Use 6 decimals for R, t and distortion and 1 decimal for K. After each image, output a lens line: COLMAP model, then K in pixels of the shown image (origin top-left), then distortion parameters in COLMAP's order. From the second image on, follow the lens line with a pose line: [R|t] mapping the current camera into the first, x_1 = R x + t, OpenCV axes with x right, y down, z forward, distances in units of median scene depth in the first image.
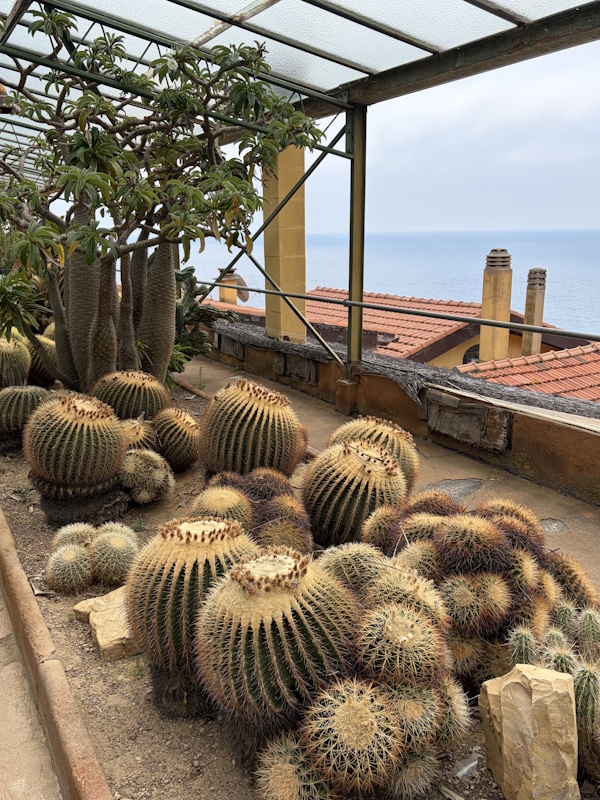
lens RADIAL K [[689.8, 0, 300.0], [0, 689.8, 400.0], [0, 0, 1]] dist [0.140646, -0.186393]
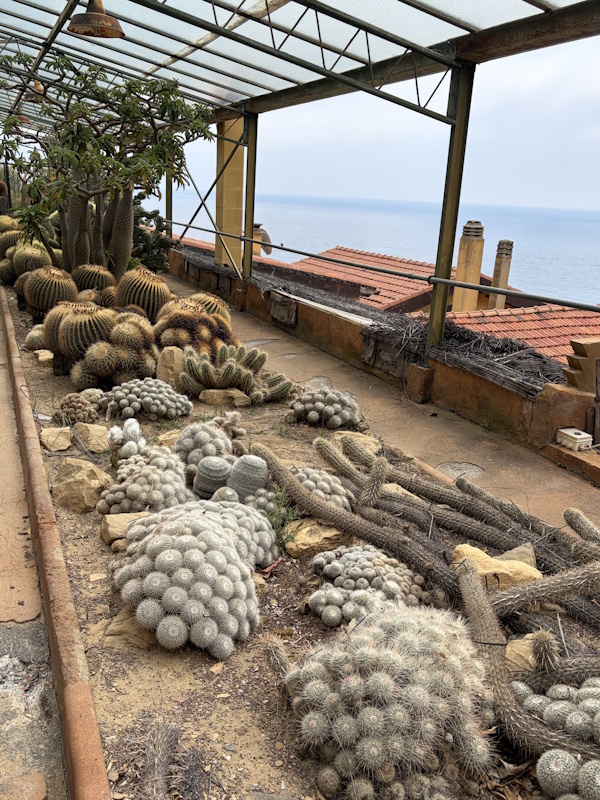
lens RADIAL K [[712.6, 0, 300.0], [0, 712.6, 400.0], [0, 0, 1]] dist [0.079128, 0.004382]
pose [[0.991418, 0.090211, -0.094617, 0.167994], [-0.086246, 0.995248, 0.045198, 0.061082], [0.098245, -0.036650, 0.994487, -0.269542]]
